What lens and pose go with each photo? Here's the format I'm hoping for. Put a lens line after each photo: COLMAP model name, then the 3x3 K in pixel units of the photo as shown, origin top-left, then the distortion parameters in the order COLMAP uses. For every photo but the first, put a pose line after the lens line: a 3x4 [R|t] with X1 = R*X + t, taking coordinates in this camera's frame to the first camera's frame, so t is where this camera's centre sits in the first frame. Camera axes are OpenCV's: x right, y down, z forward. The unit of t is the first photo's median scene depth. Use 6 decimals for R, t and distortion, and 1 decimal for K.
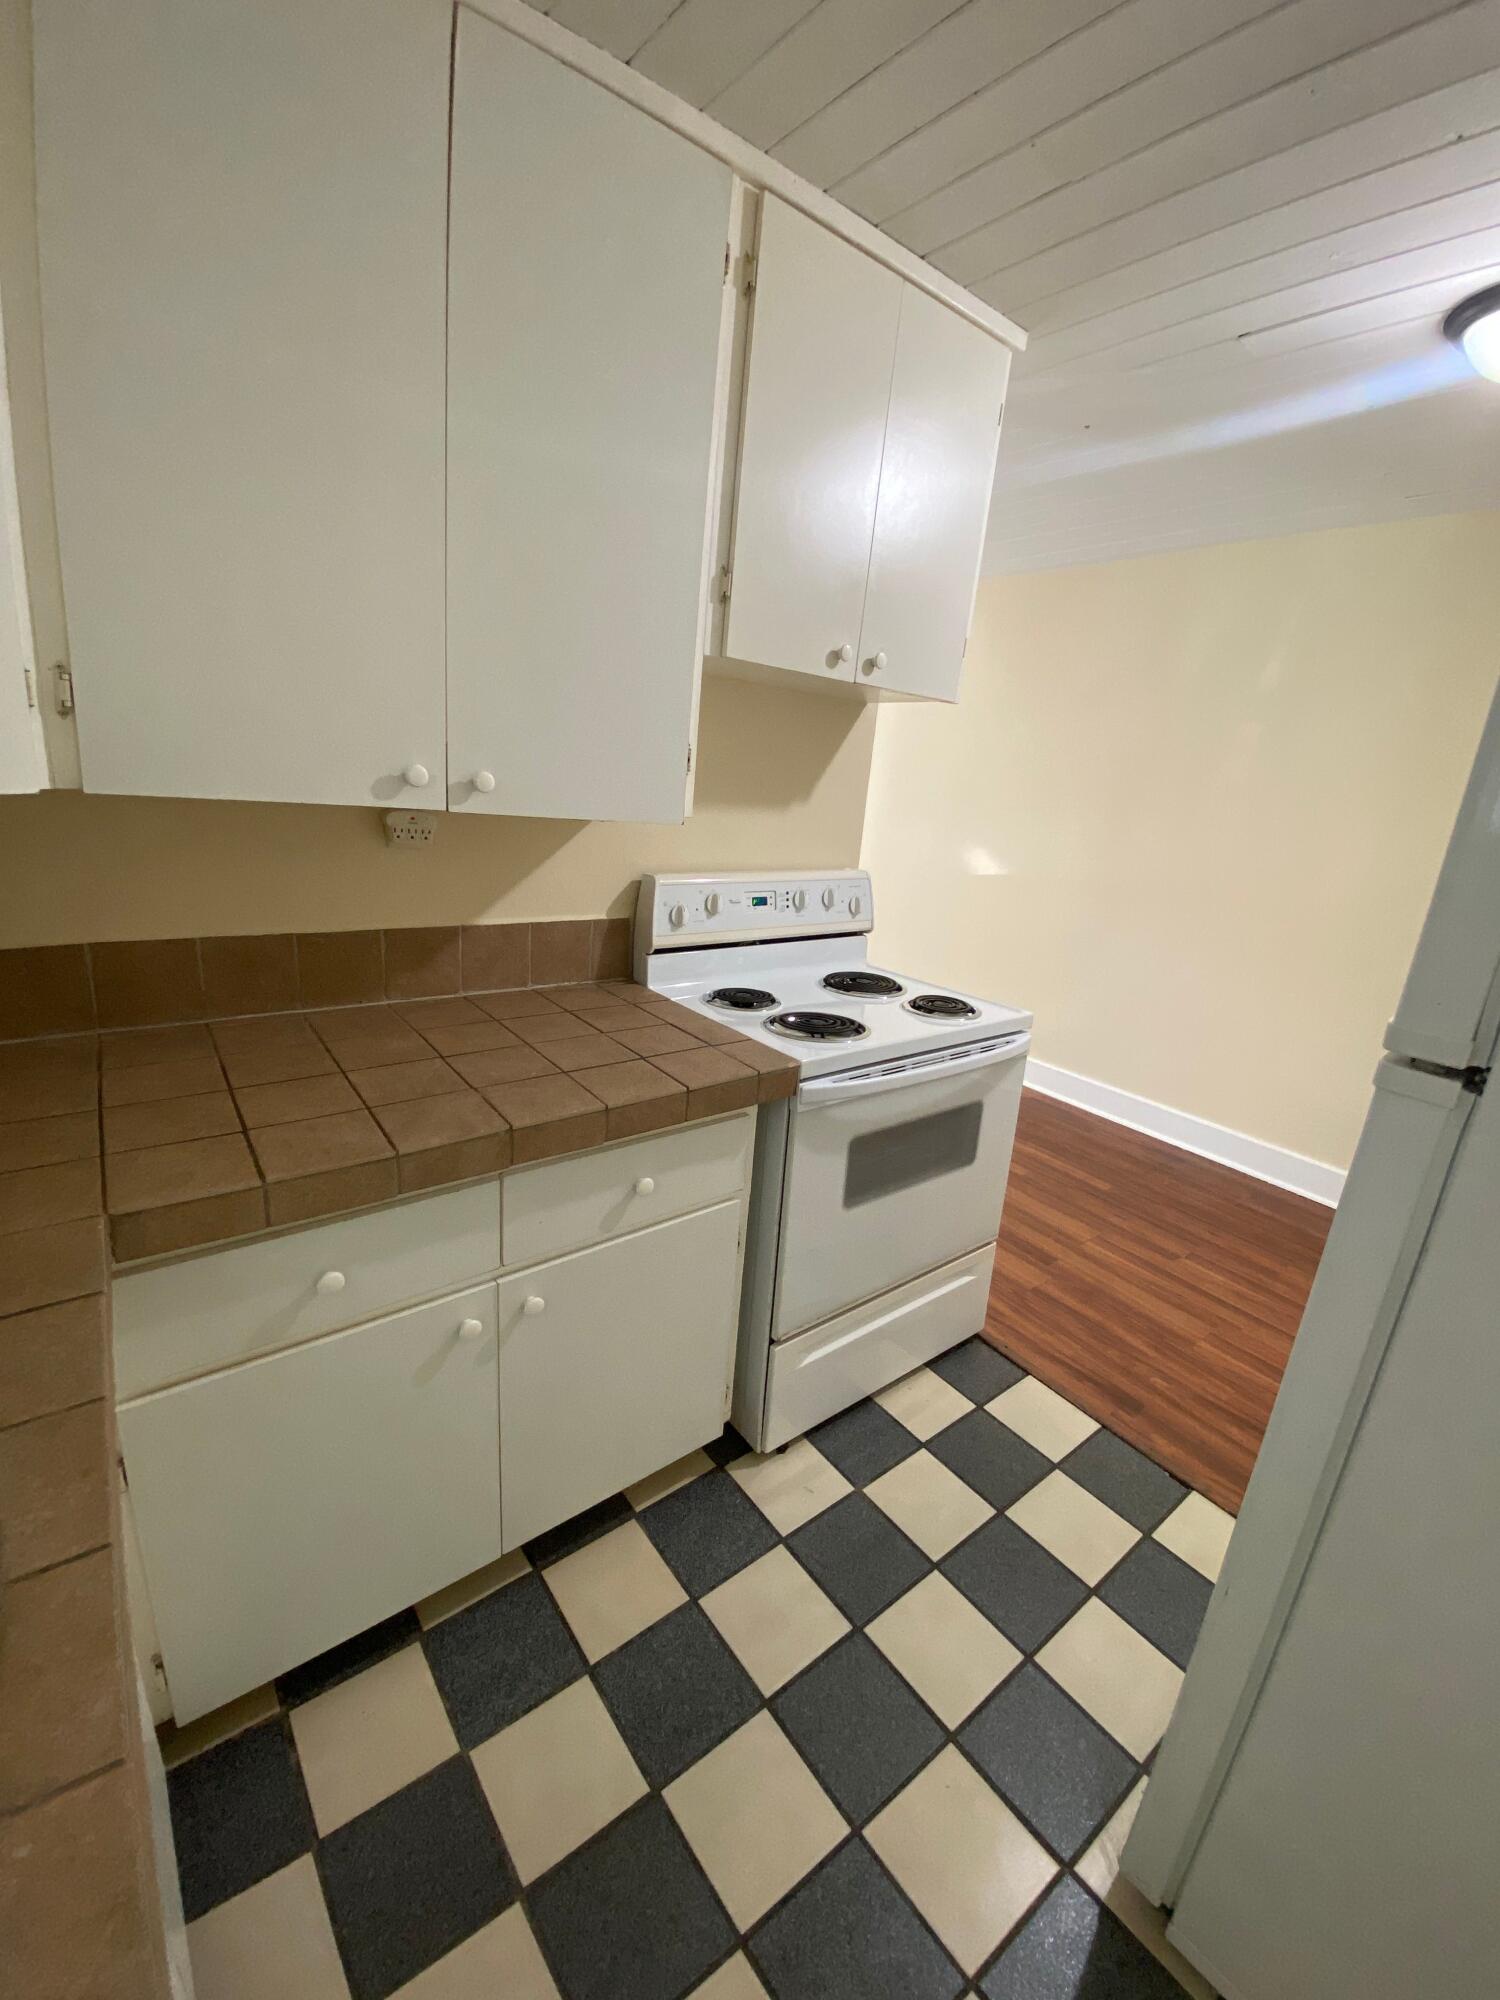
lens RADIAL K [[804.8, 0, 753.0], [0, 804.8, 991.8], [0, 0, 1]] dist [0.007620, -0.016848]
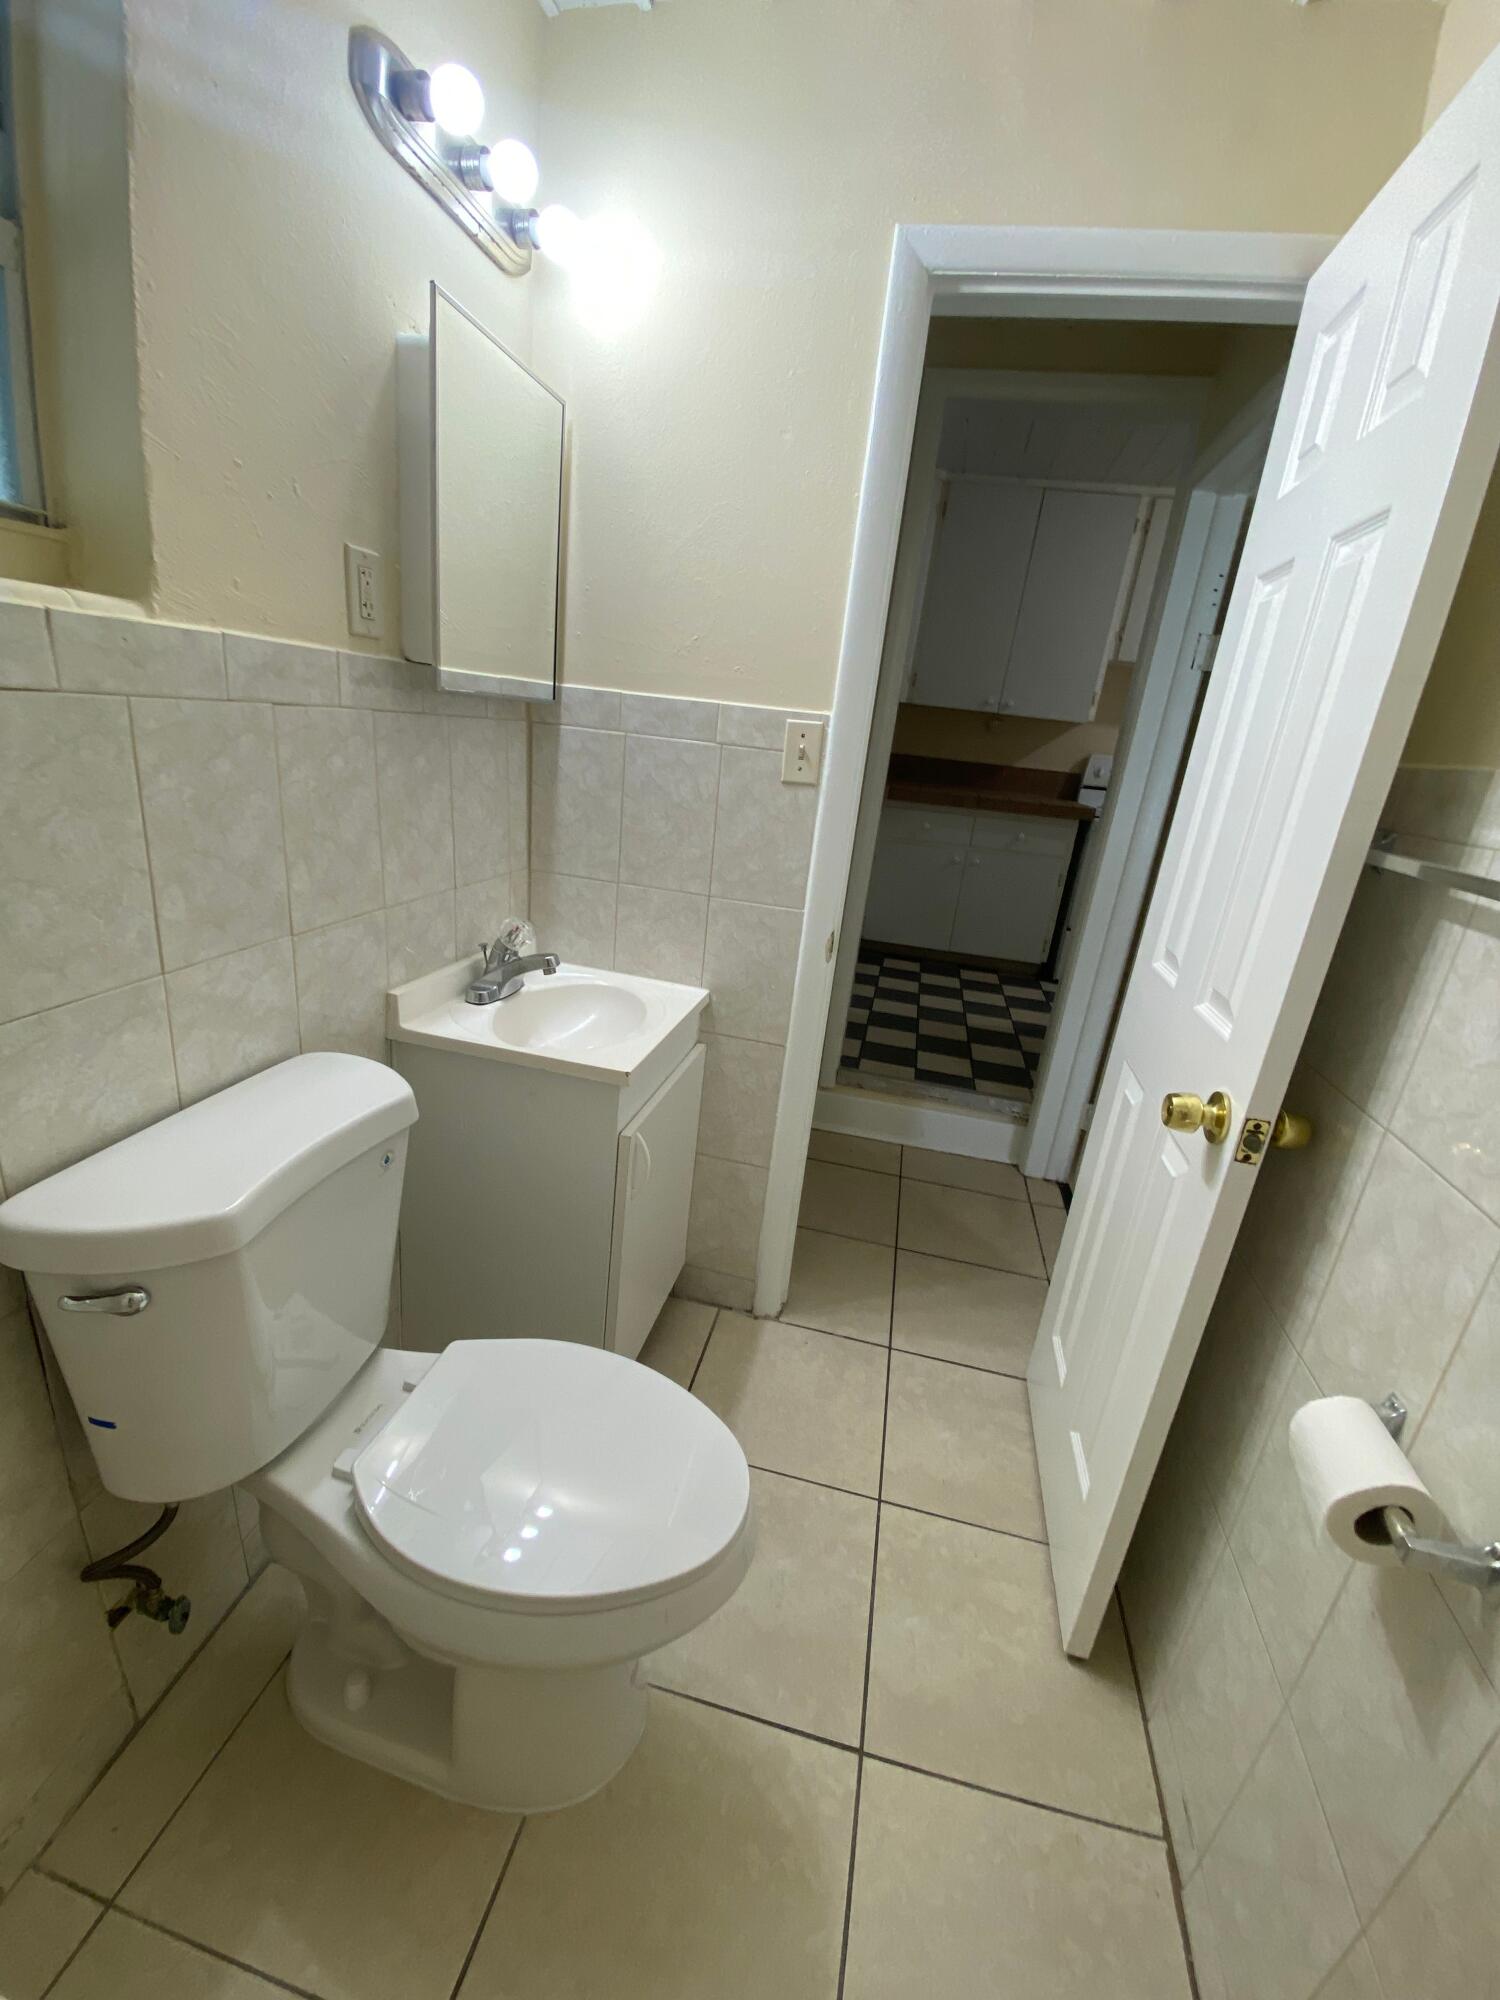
lens RADIAL K [[804.8, 0, 753.0], [0, 804.8, 991.8], [0, 0, 1]] dist [0.007620, -0.016848]
pose [[0.639450, 0.227108, -0.734524, 1.661752], [-0.259843, 0.962997, 0.071540, 0.899981], [0.723592, 0.145114, 0.674801, -1.784057]]
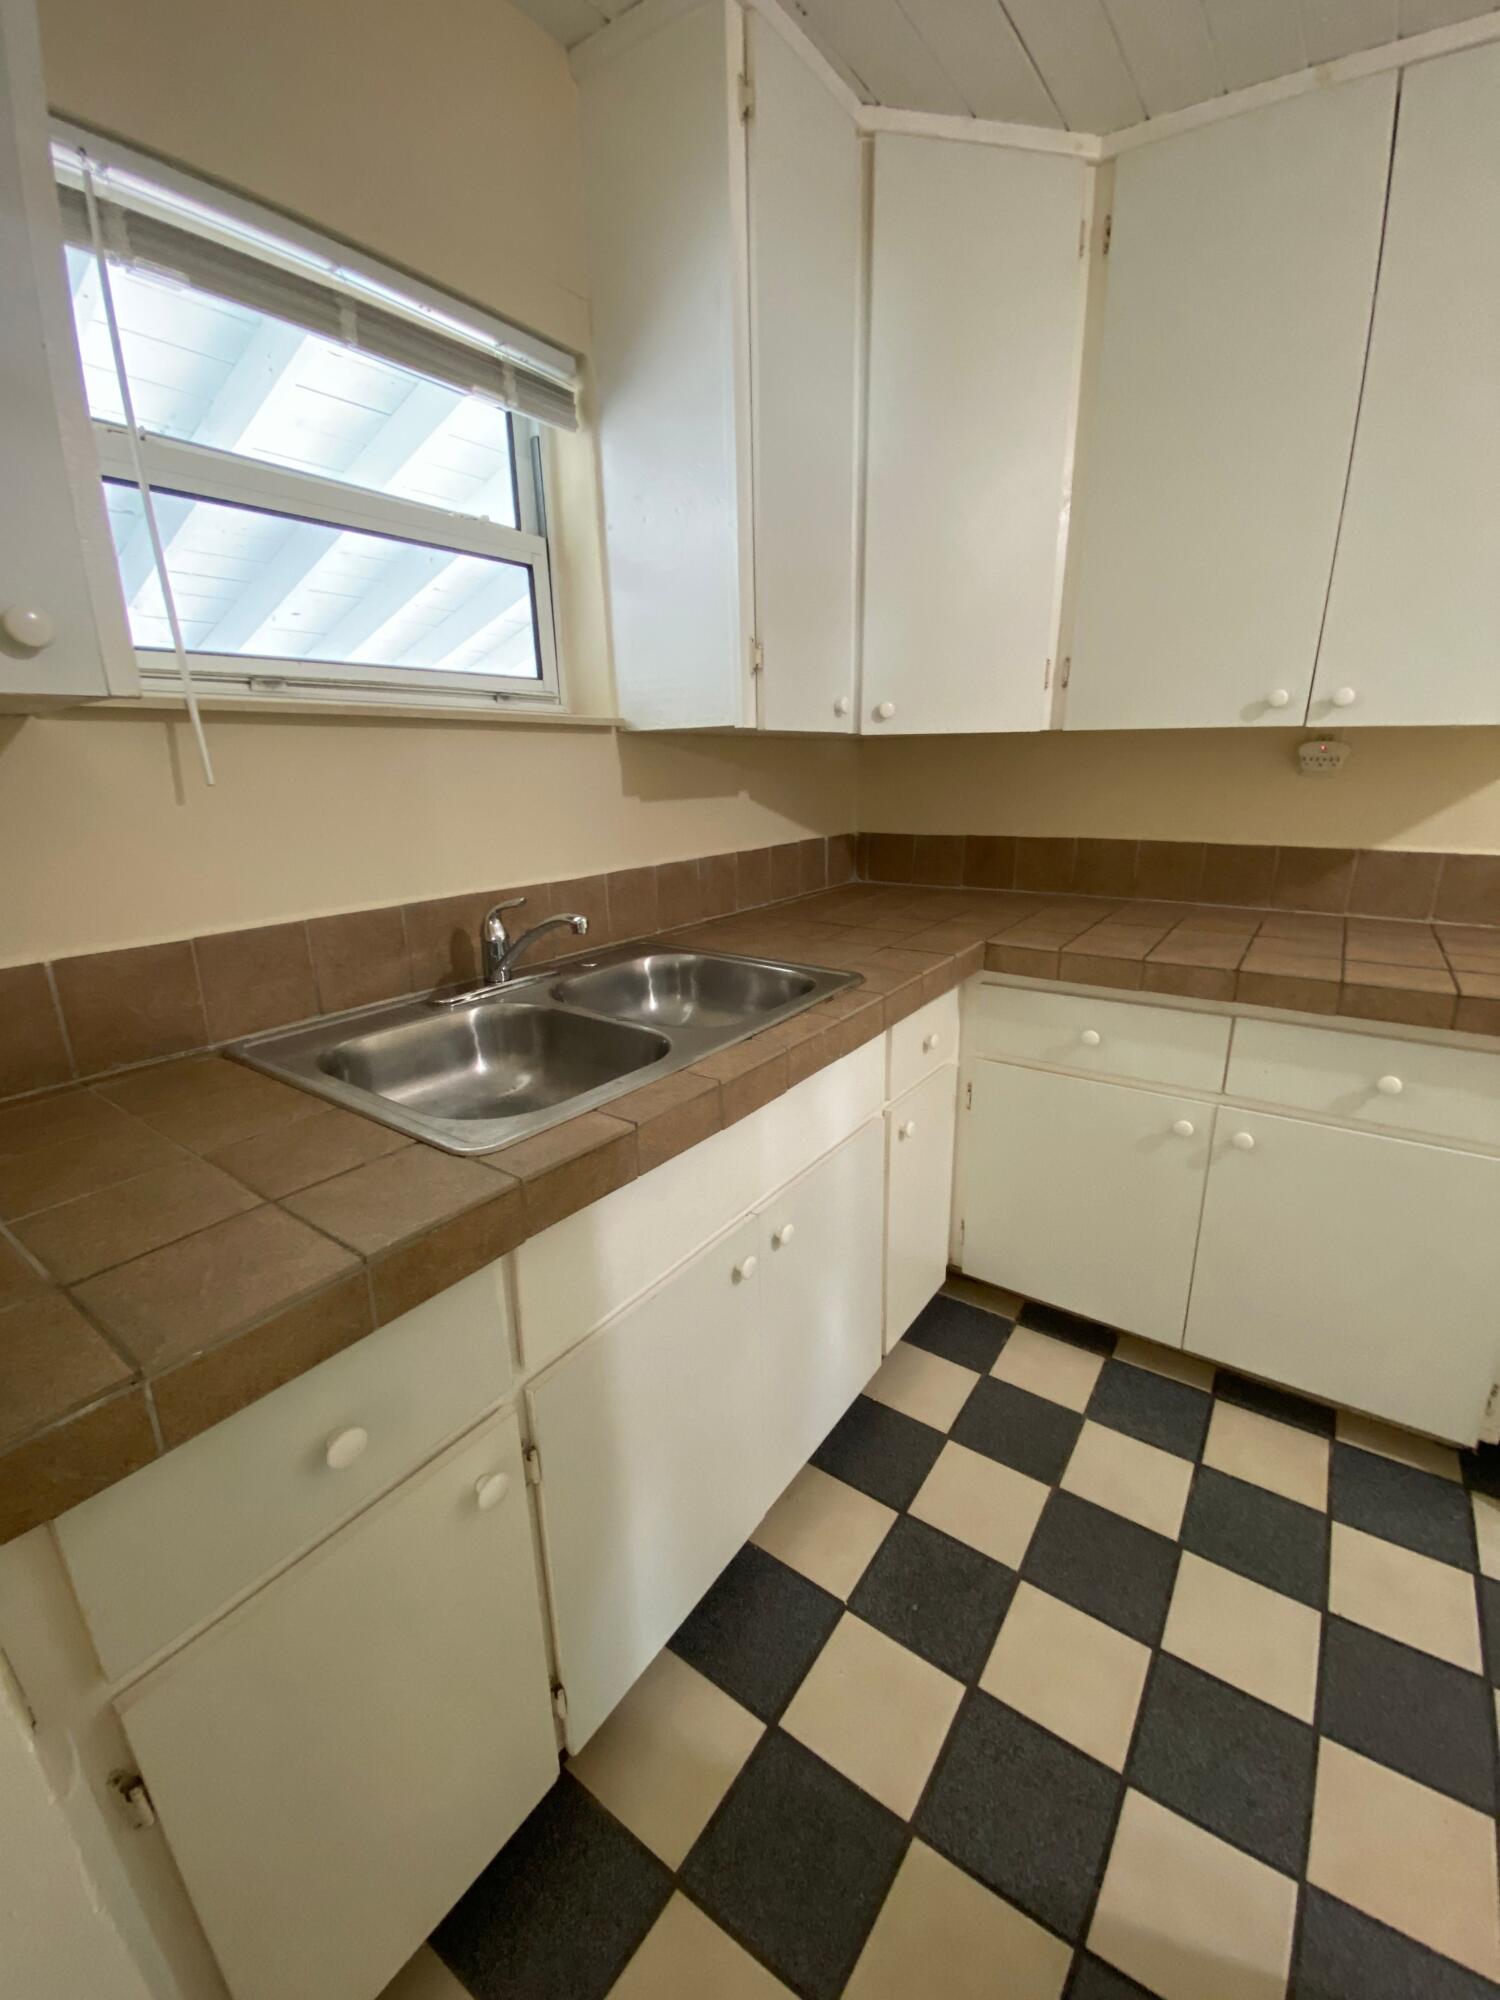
lens RADIAL K [[804.8, 0, 753.0], [0, 804.8, 991.8], [0, 0, 1]] dist [0.007620, -0.016848]
pose [[0.281856, 0.179883, -0.942443, 0.587455], [-0.215391, 0.969059, 0.120546, 0.190330], [0.934967, 0.169017, 0.311881, -0.071339]]
